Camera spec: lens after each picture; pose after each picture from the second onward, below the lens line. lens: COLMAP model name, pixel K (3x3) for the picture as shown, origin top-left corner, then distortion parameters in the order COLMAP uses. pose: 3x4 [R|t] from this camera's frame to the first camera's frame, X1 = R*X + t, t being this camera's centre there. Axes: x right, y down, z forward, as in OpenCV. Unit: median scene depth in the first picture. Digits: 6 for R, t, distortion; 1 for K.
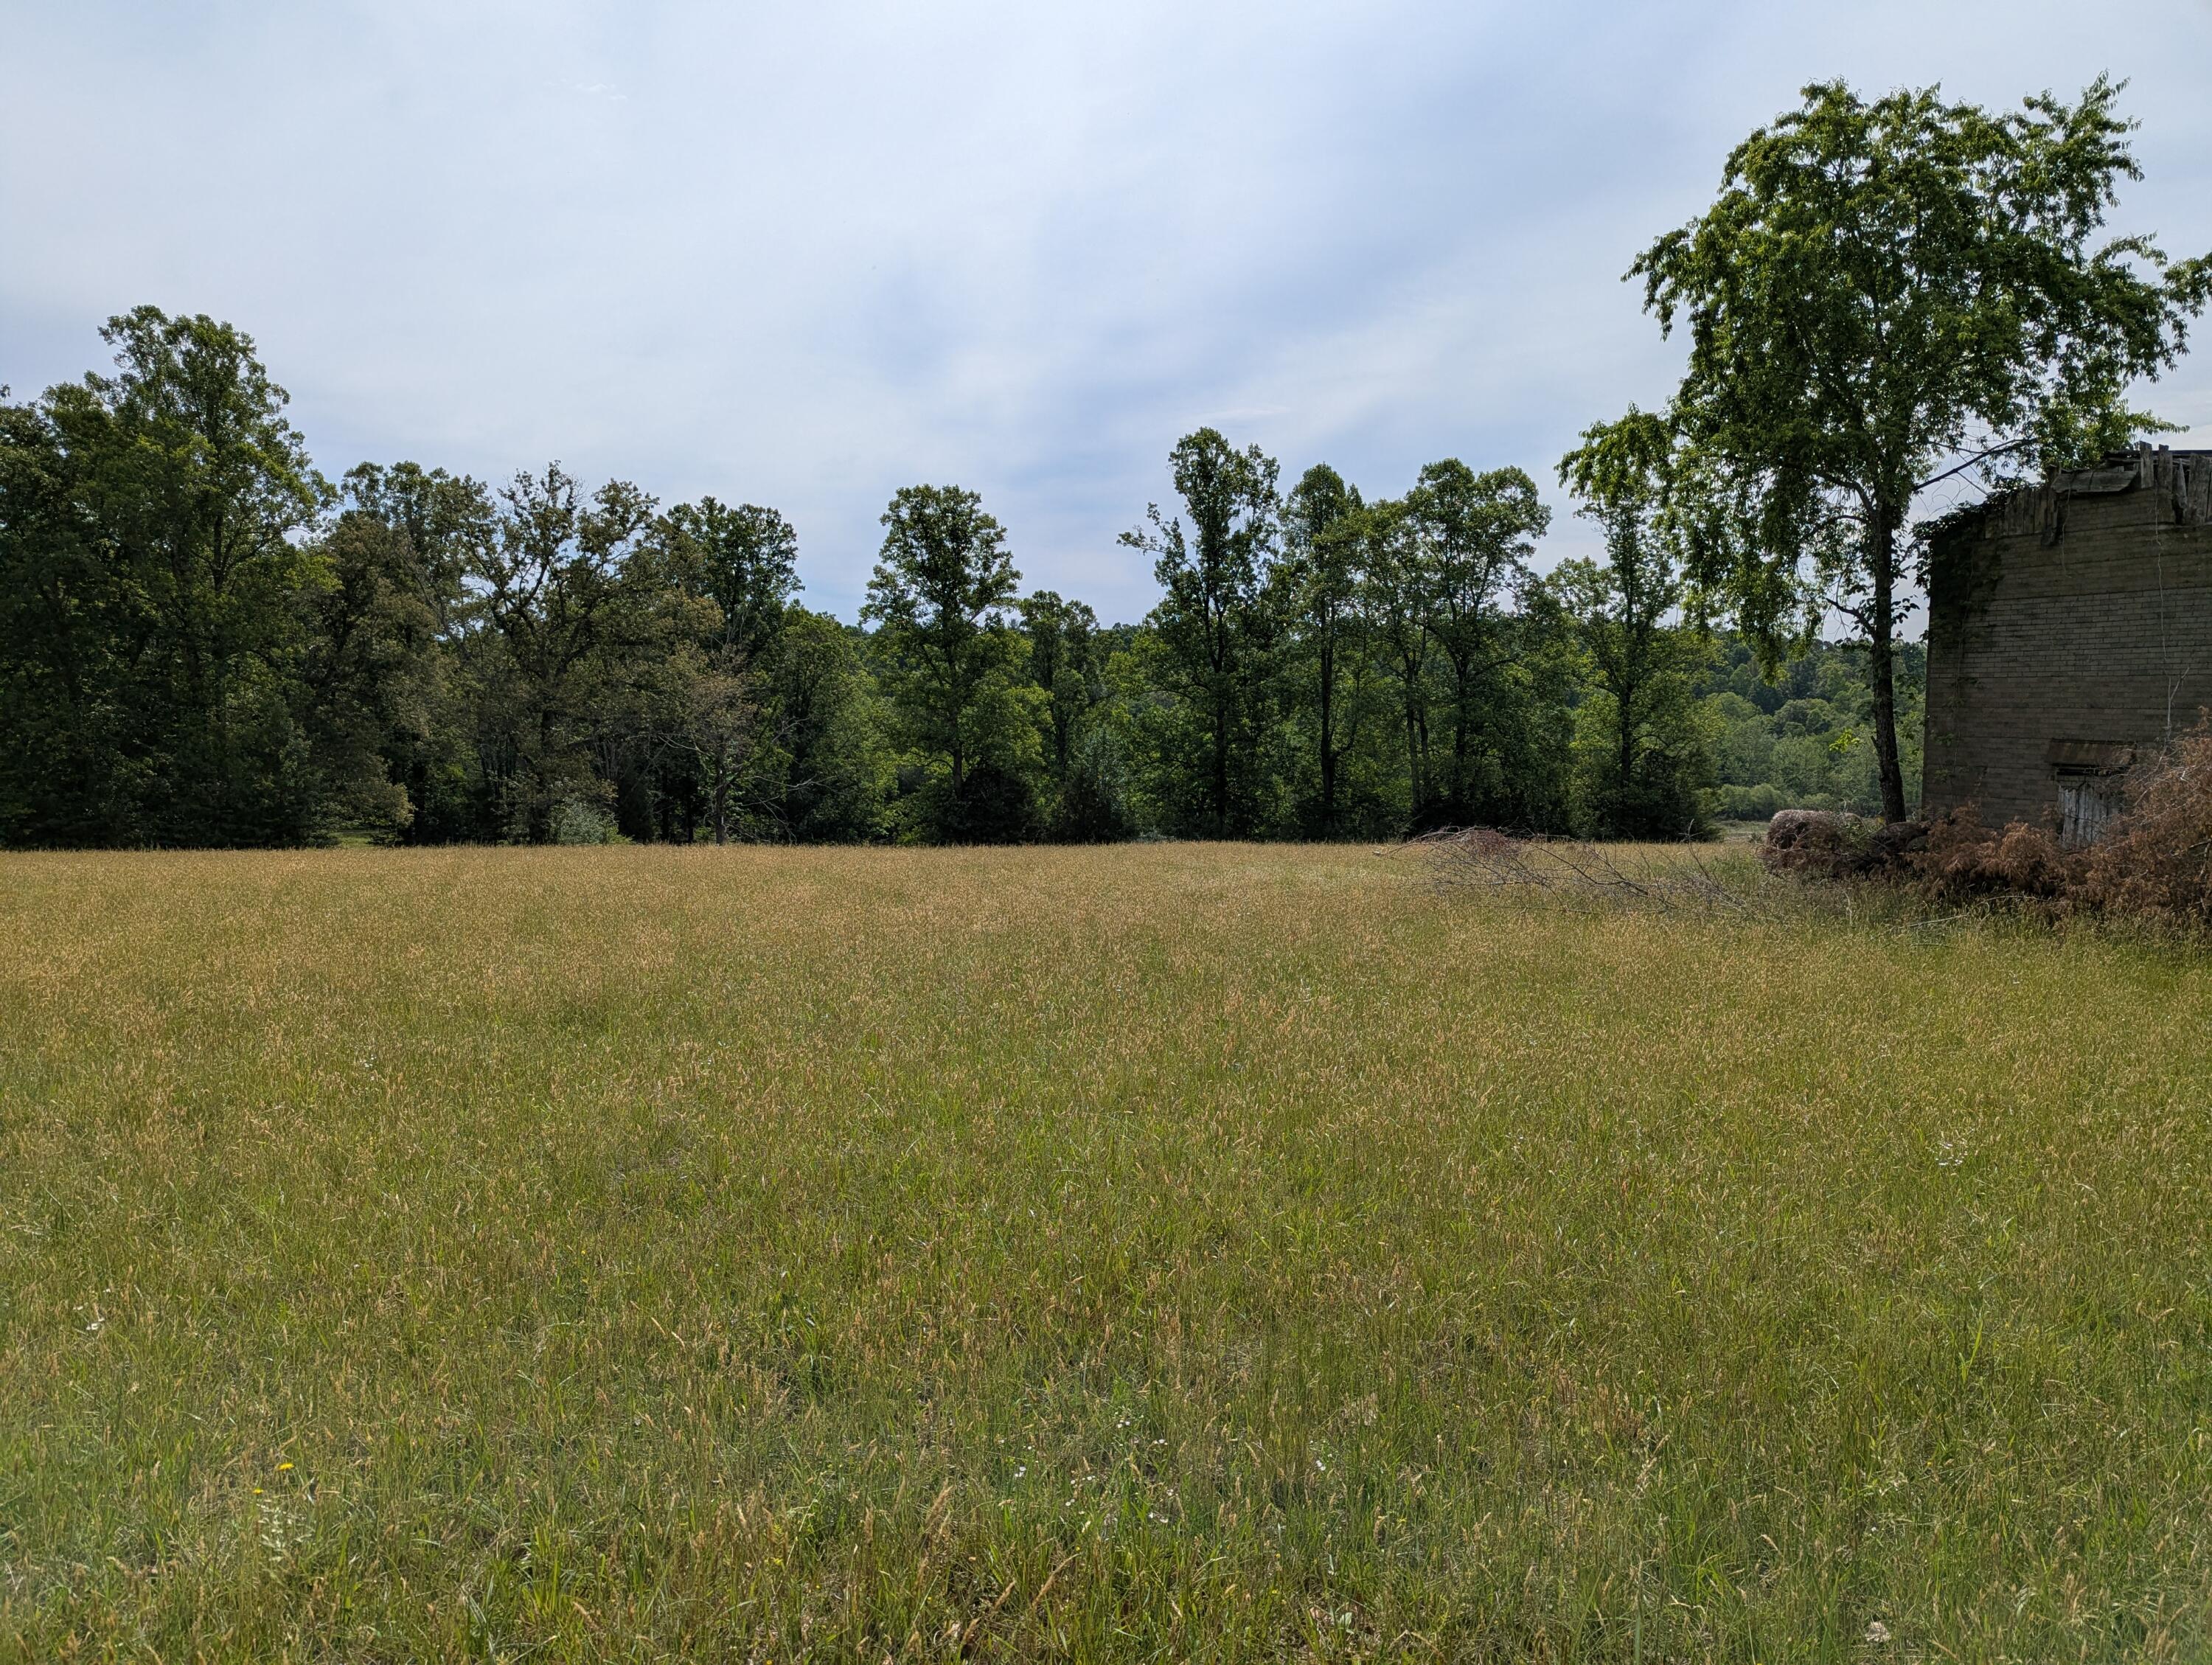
lens RADIAL K [[1563.3, 0, 1089.1], [0, 1563.3, 845.1], [0, 0, 1]] dist [0.064906, -0.050487]
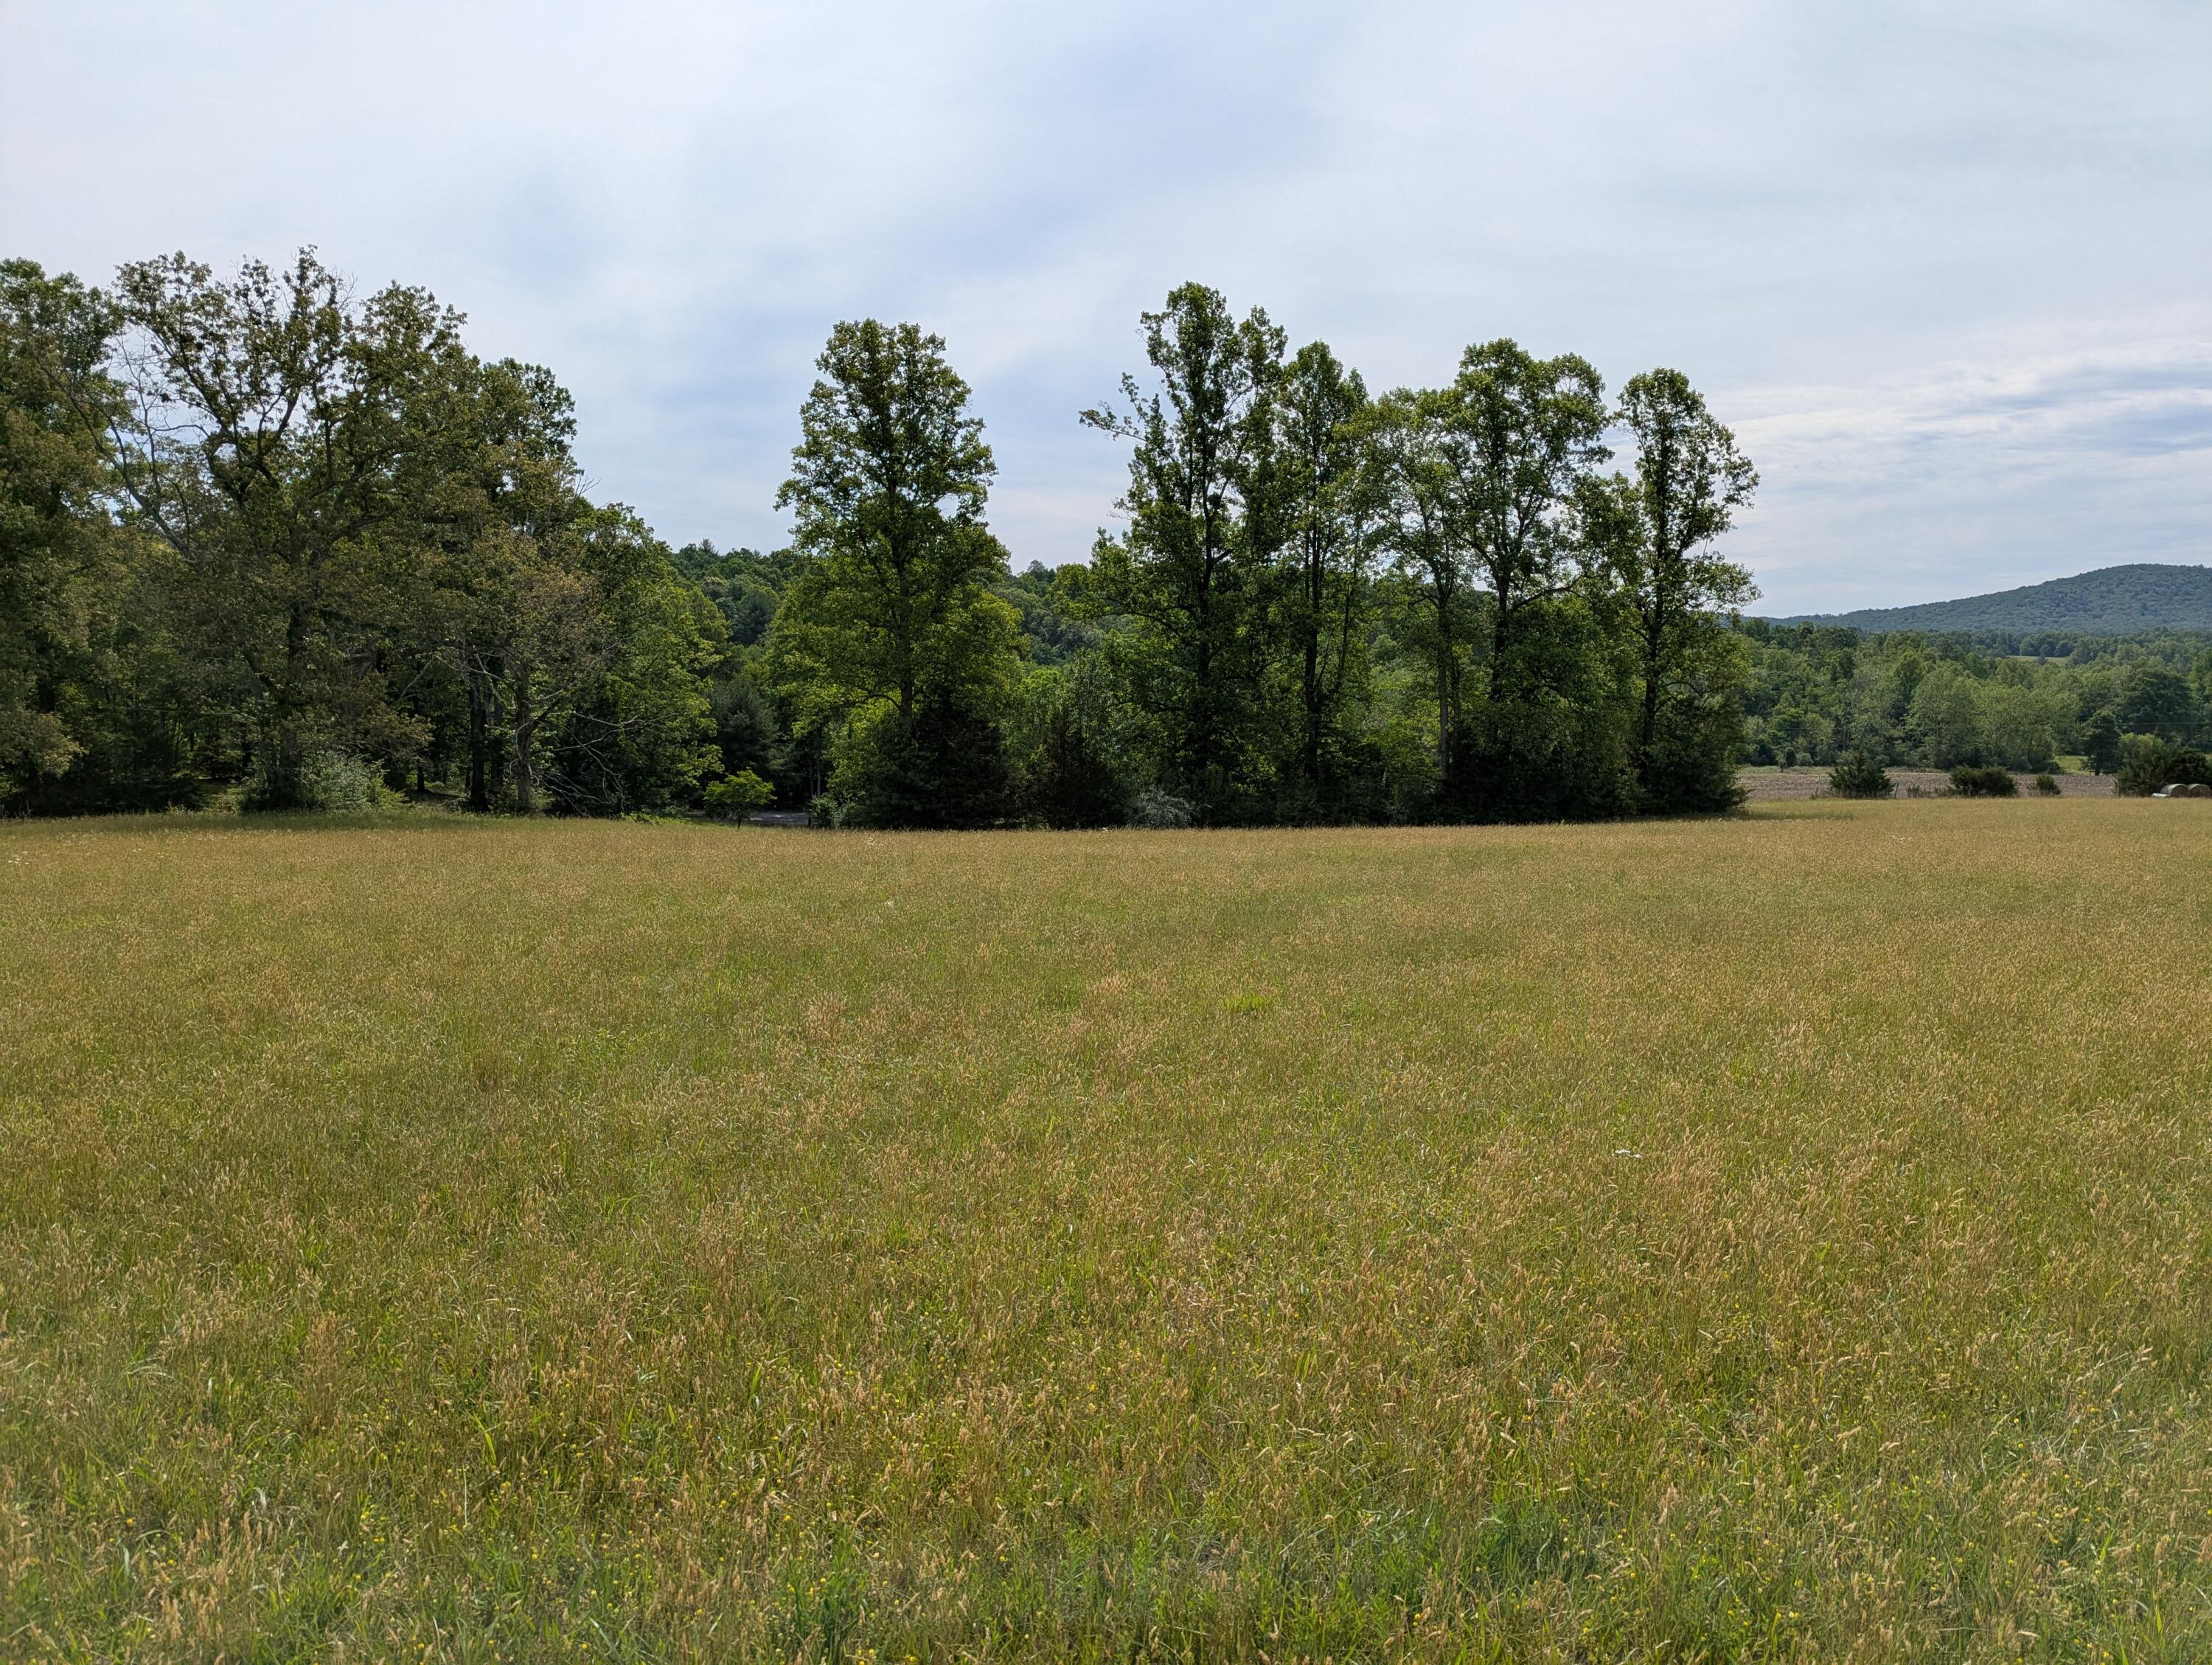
lens RADIAL K [[1563.3, 0, 1118.0], [0, 1563.3, 838.7], [0, 0, 1]] dist [0.064906, -0.050487]
pose [[0.972019, -0.002384, 0.234889, -0.159658], [-0.005581, 0.999432, 0.033239, -0.010985], [-0.234835, -0.033620, 0.971454, 0.236853]]
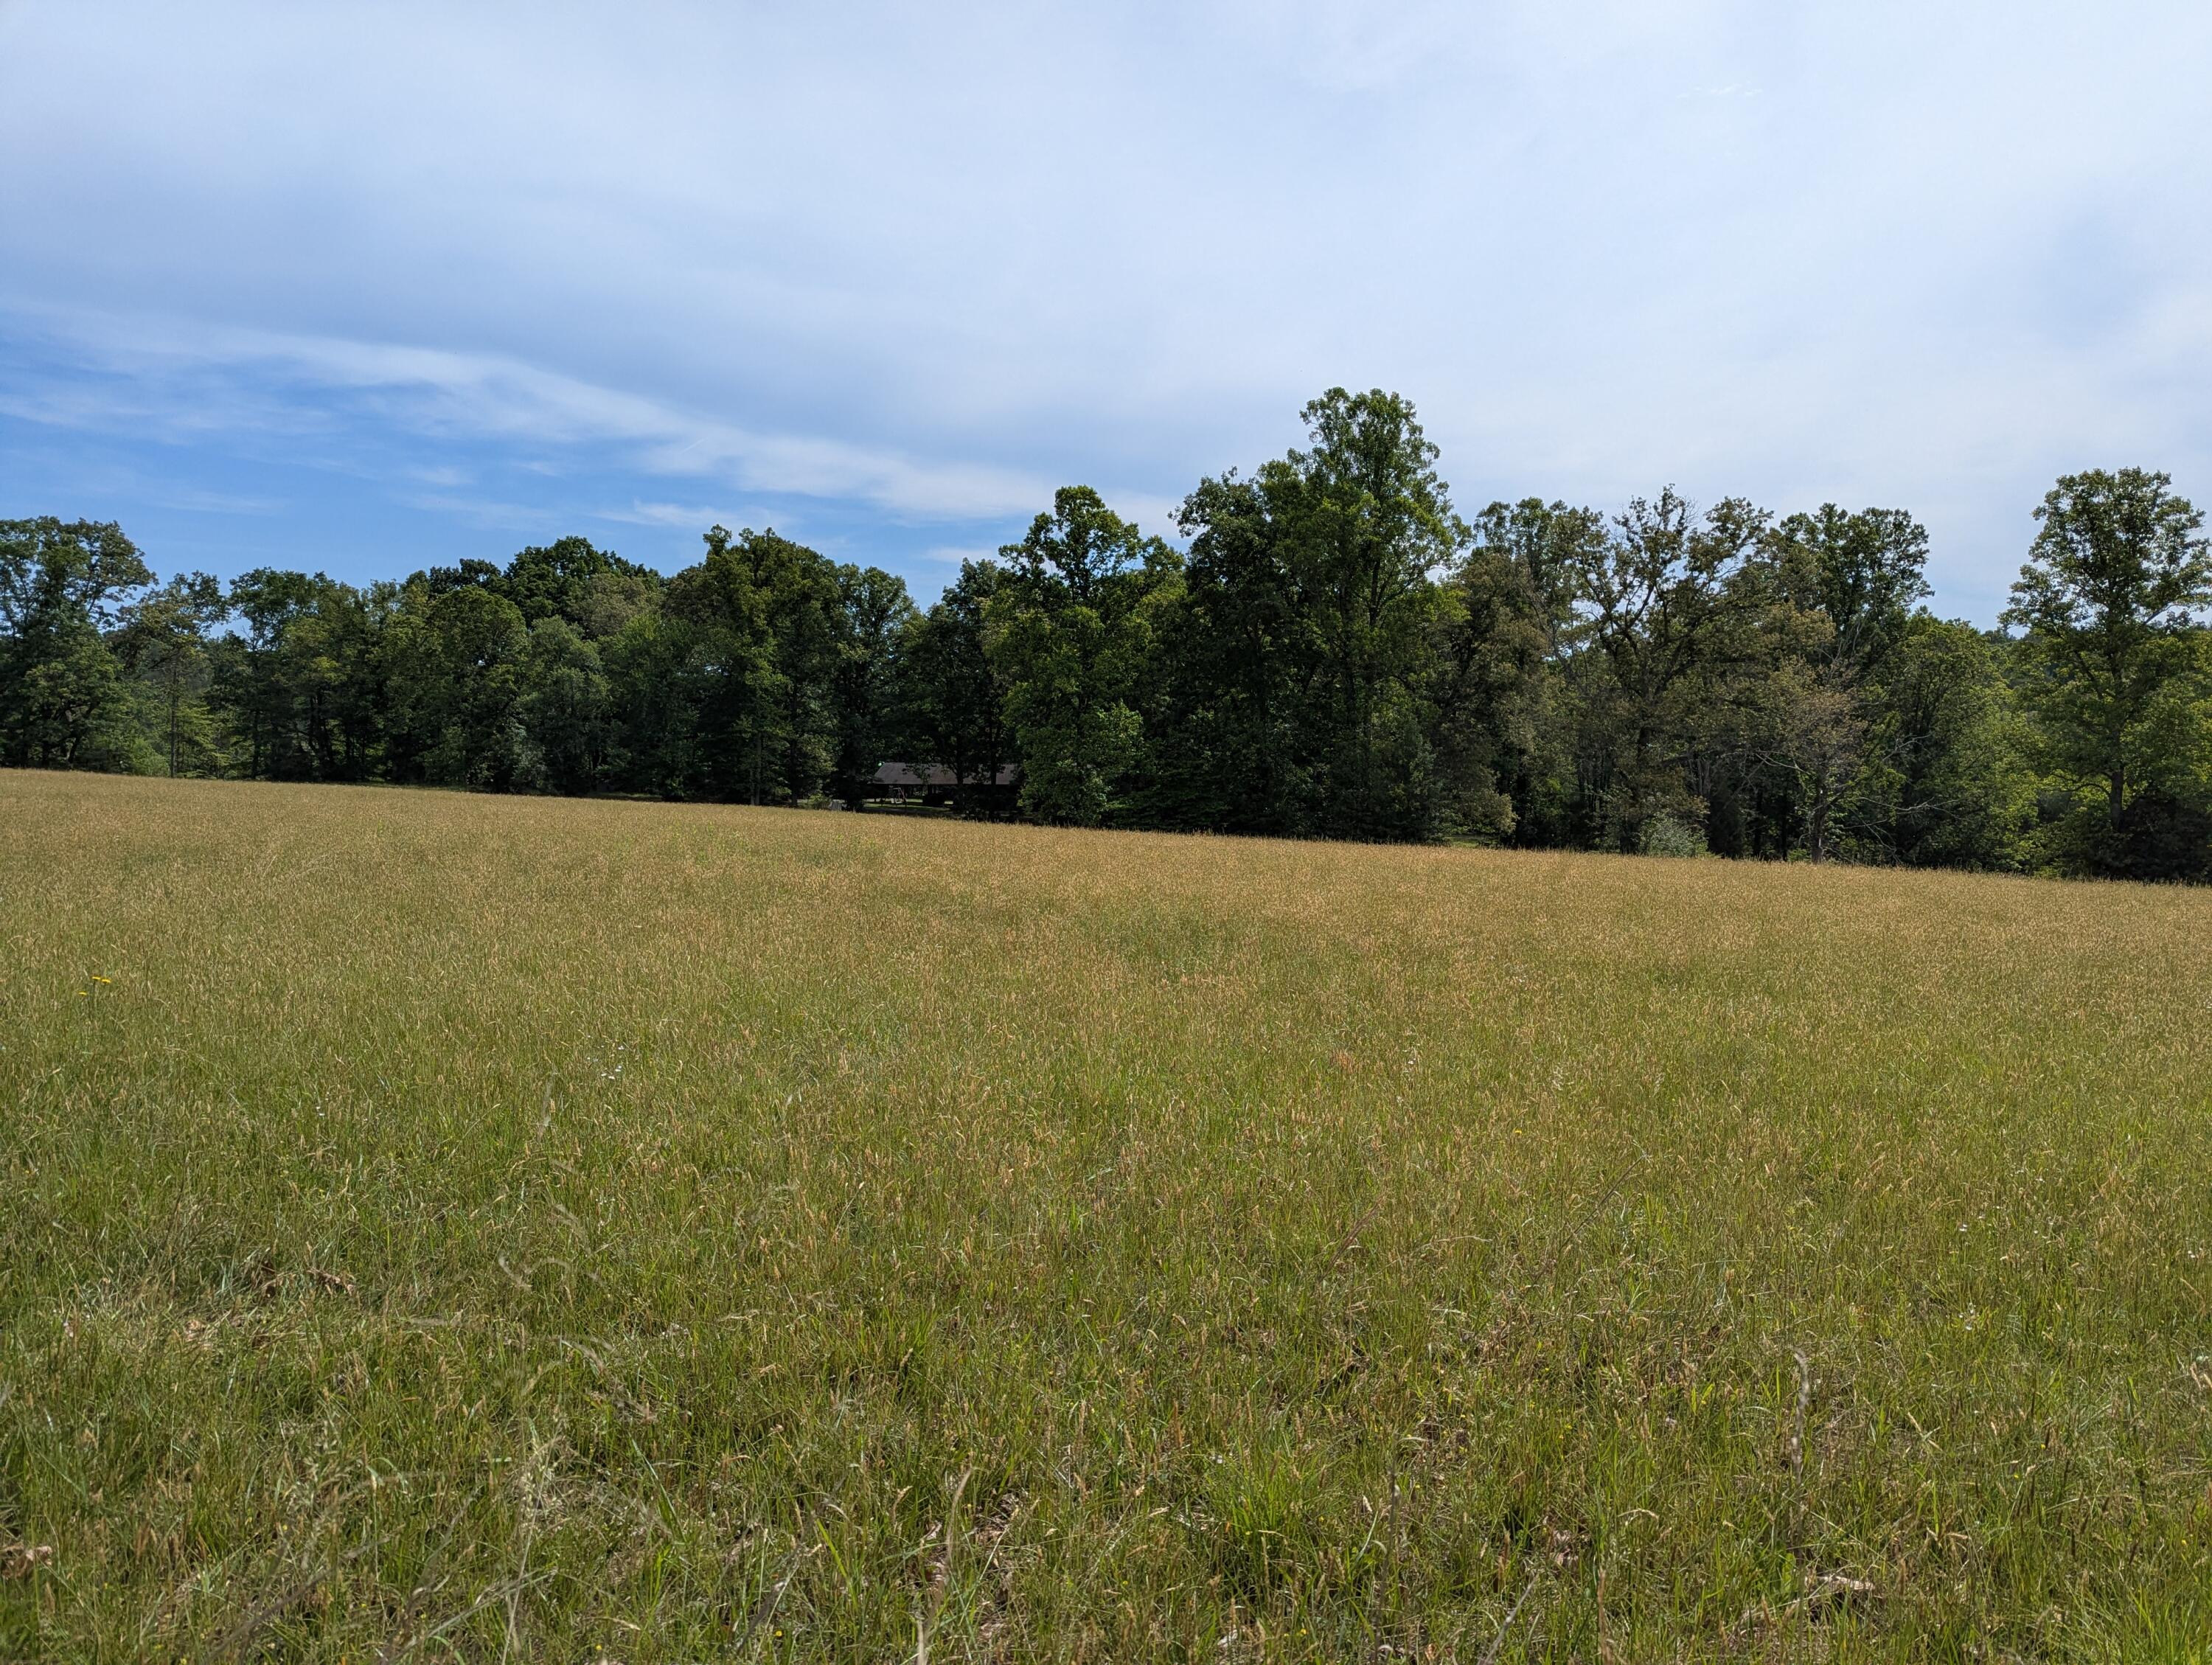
lens RADIAL K [[1563.3, 0, 1124.4], [0, 1563.3, 853.7], [0, 0, 1]] dist [0.064906, -0.050487]
pose [[0.797811, 0.053167, -0.600559, 0.007919], [-0.056248, 0.998323, 0.013658, 0.002166], [0.600278, 0.022883, 0.799464, -0.027412]]
